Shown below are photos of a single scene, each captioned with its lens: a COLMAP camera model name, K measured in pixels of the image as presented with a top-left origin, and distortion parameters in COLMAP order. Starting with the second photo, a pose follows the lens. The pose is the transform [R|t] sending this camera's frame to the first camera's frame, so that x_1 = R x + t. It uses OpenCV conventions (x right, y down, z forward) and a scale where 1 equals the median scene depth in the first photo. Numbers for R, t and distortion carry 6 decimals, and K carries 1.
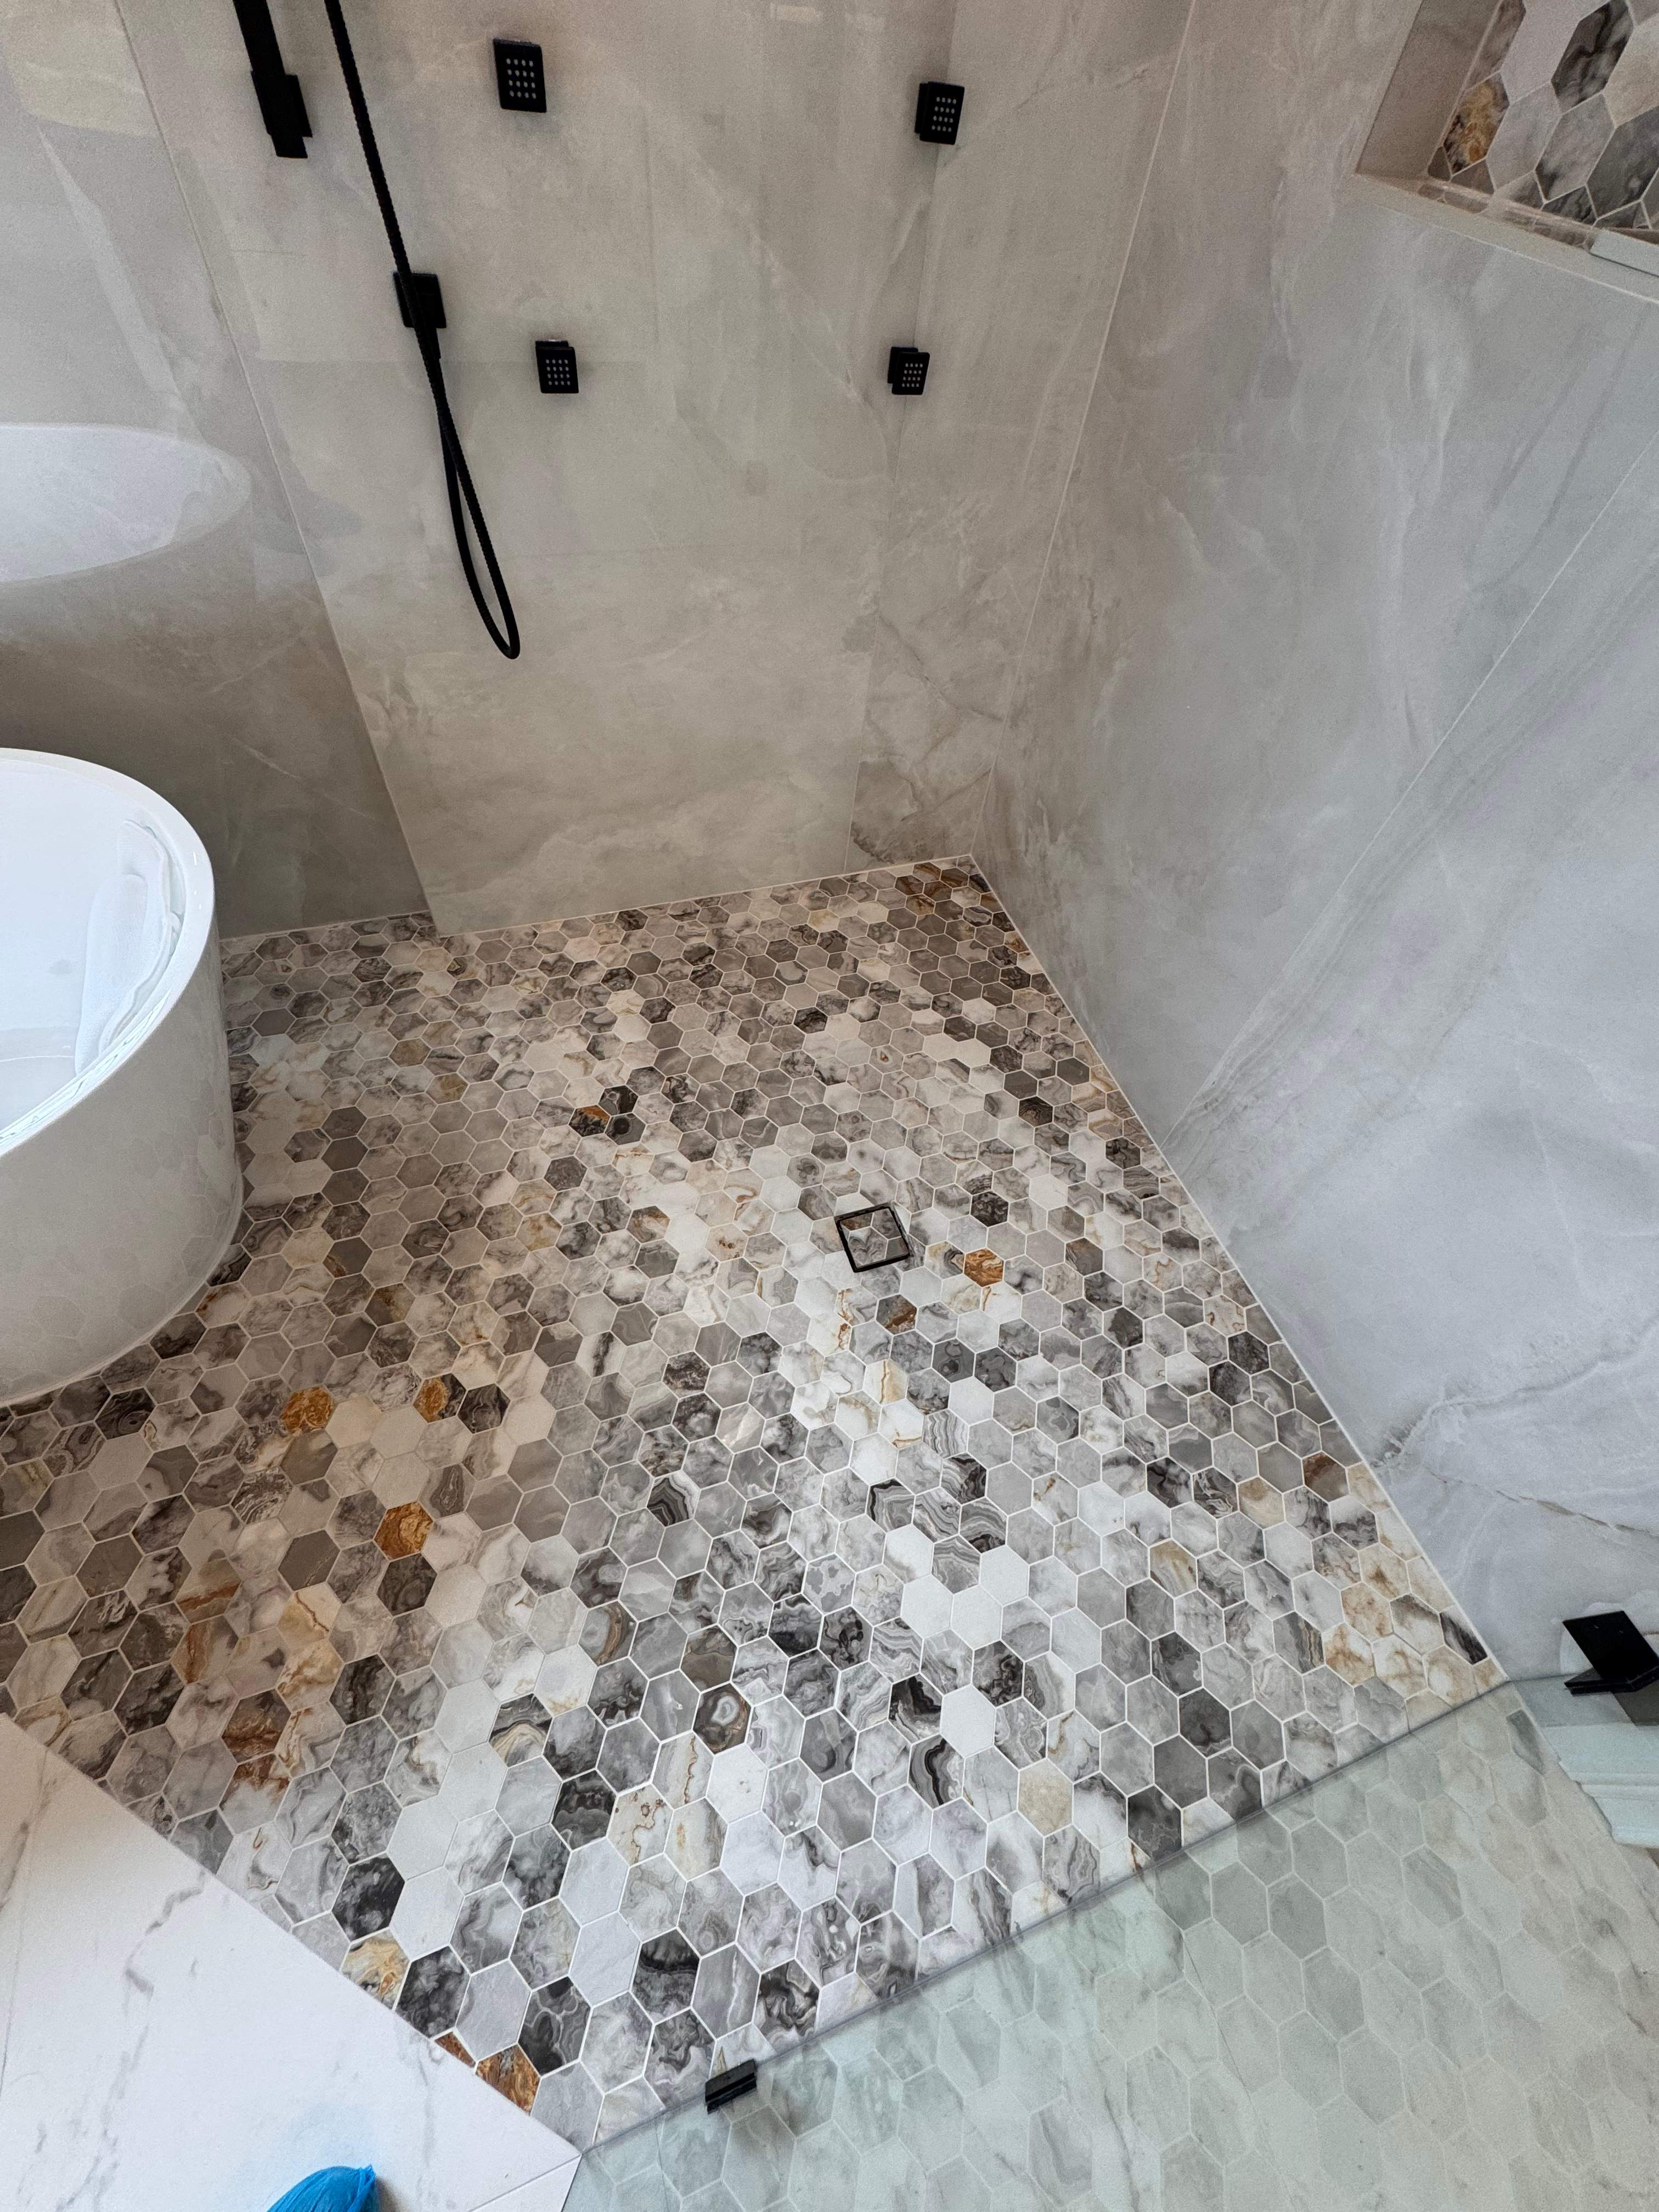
lens RADIAL K [[884.1, 0, 833.4], [0, 884.1, 1101.9], [0, 0, 1]] dist [-0.002481, -0.000021]
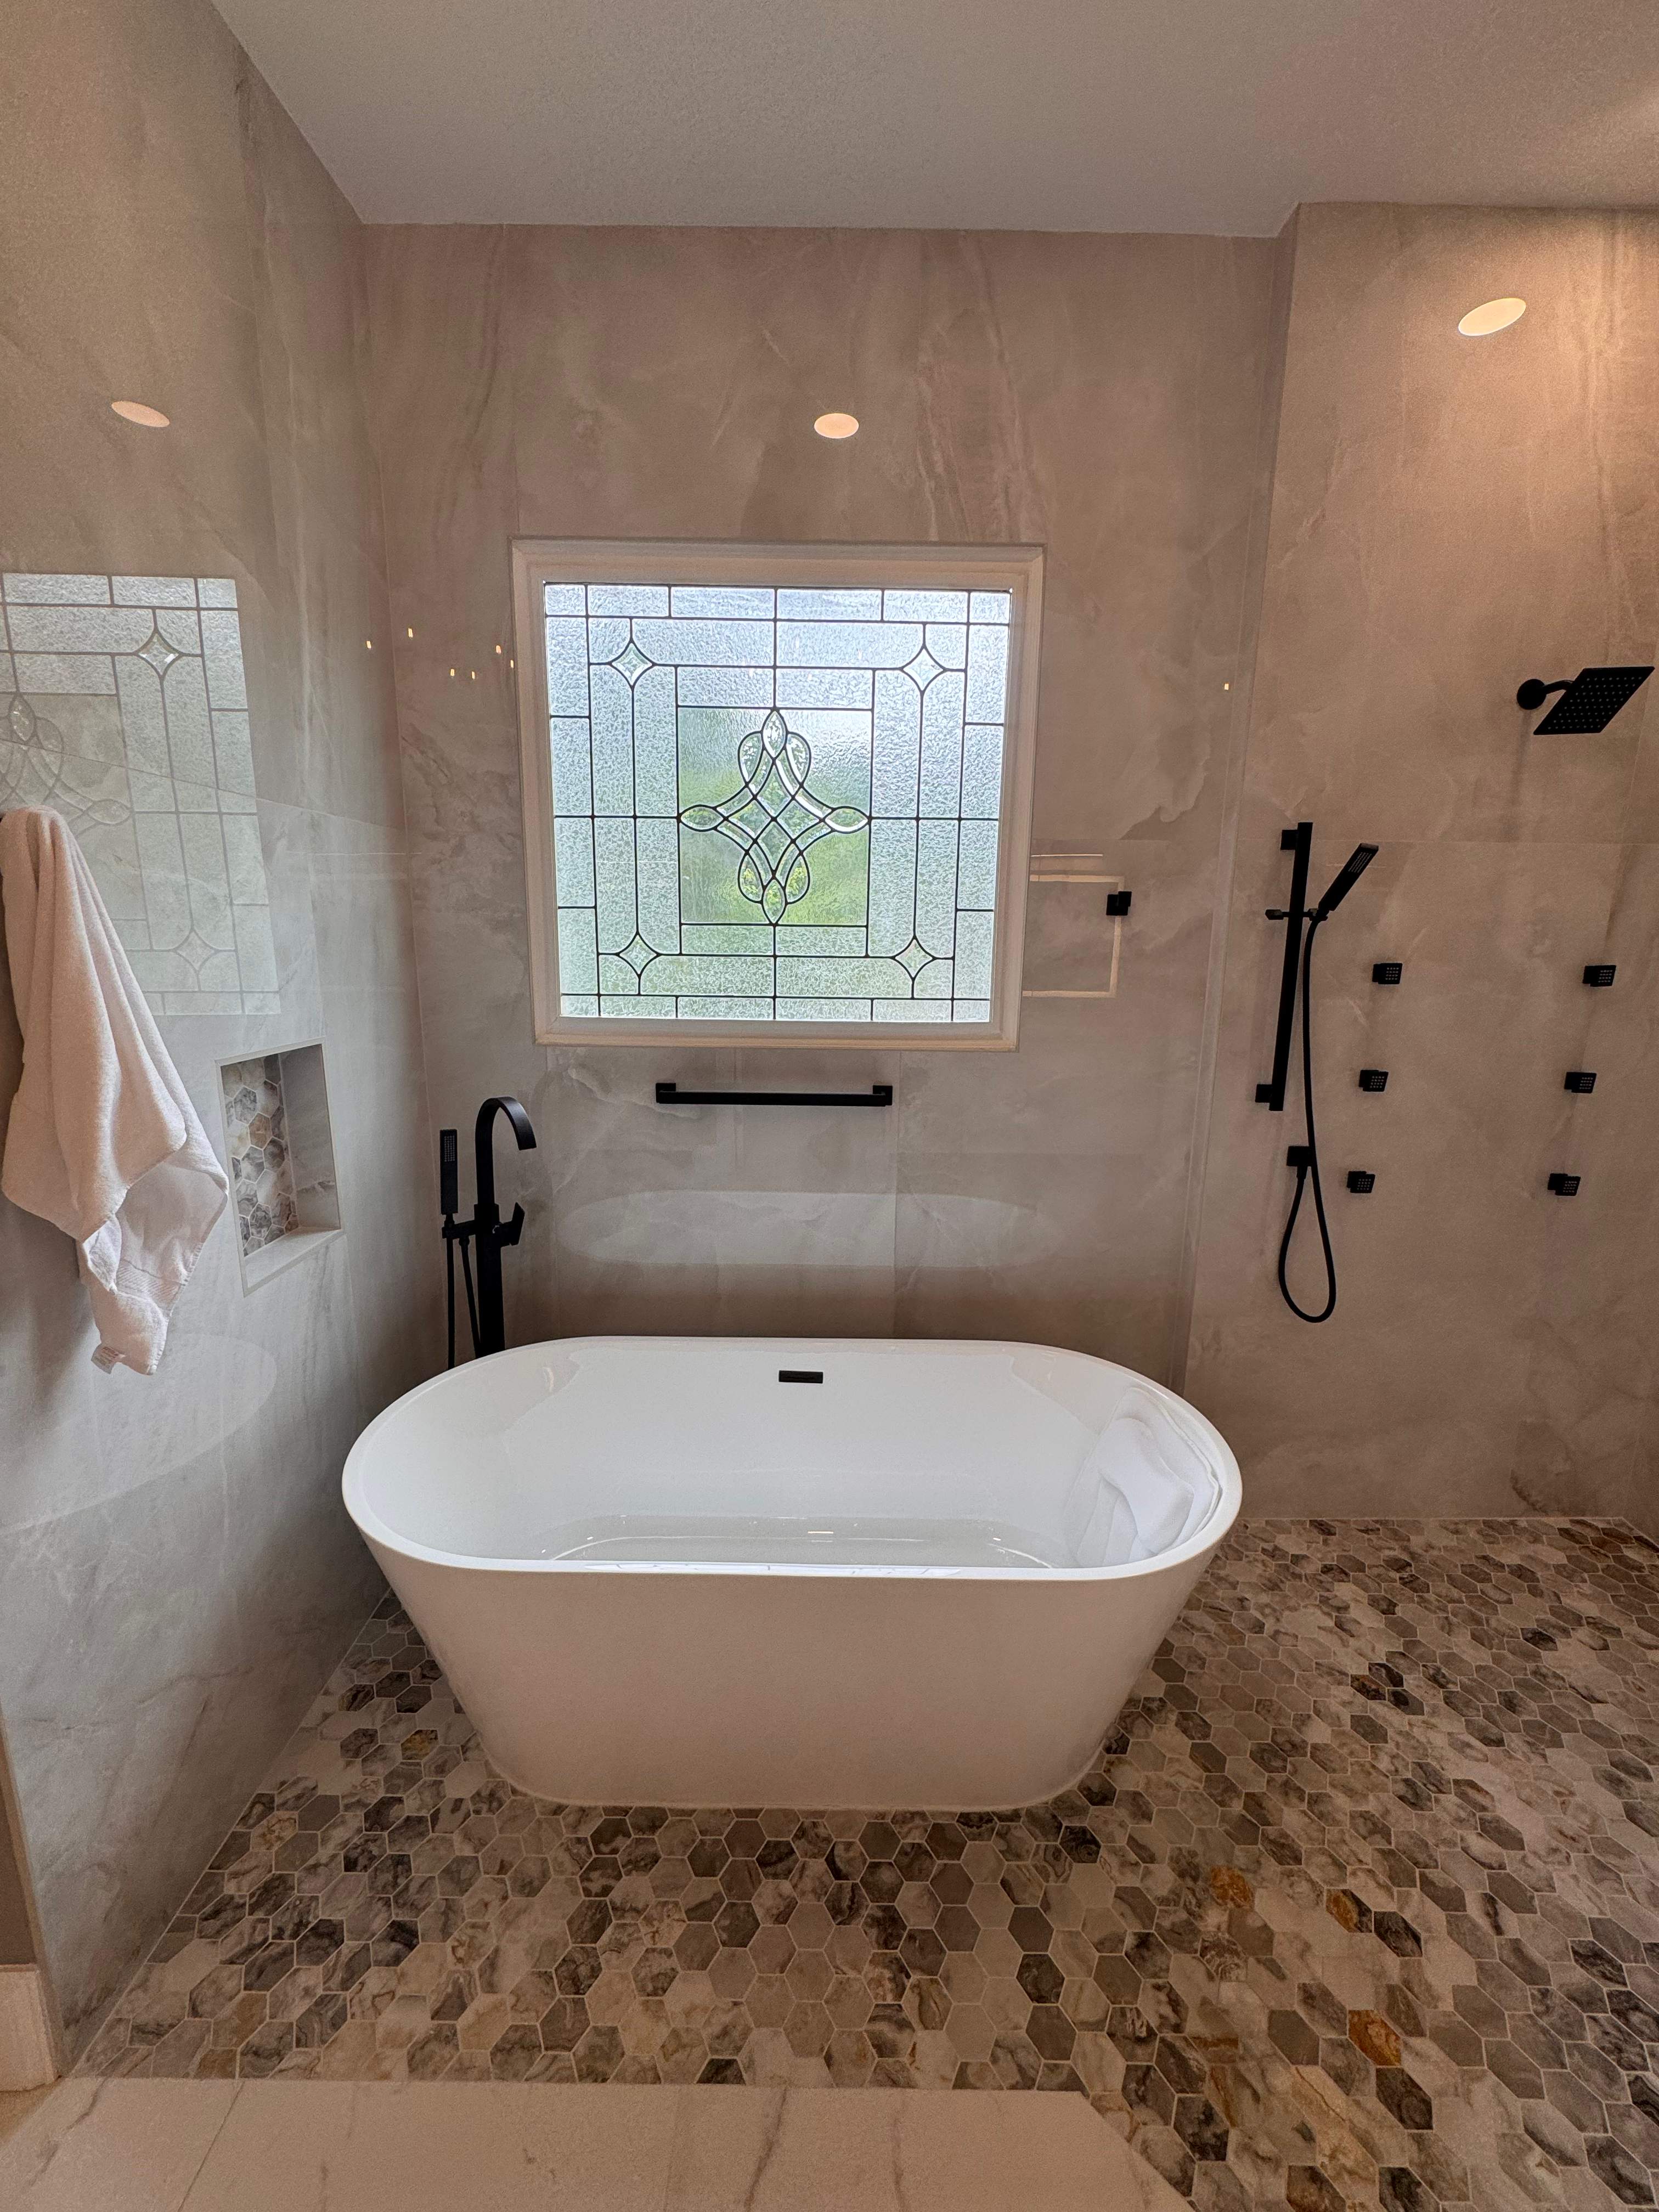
lens RADIAL K [[885.7, 0, 829.9], [0, 885.7, 1101.1], [0, 0, 1]] dist [-0.006297, 0.001122]
pose [[0.942396, -0.017562, -0.334038, -0.663542], [-0.215895, 0.730834, -0.647511, 0.442568], [0.255498, 0.682329, 0.684944, -0.611006]]
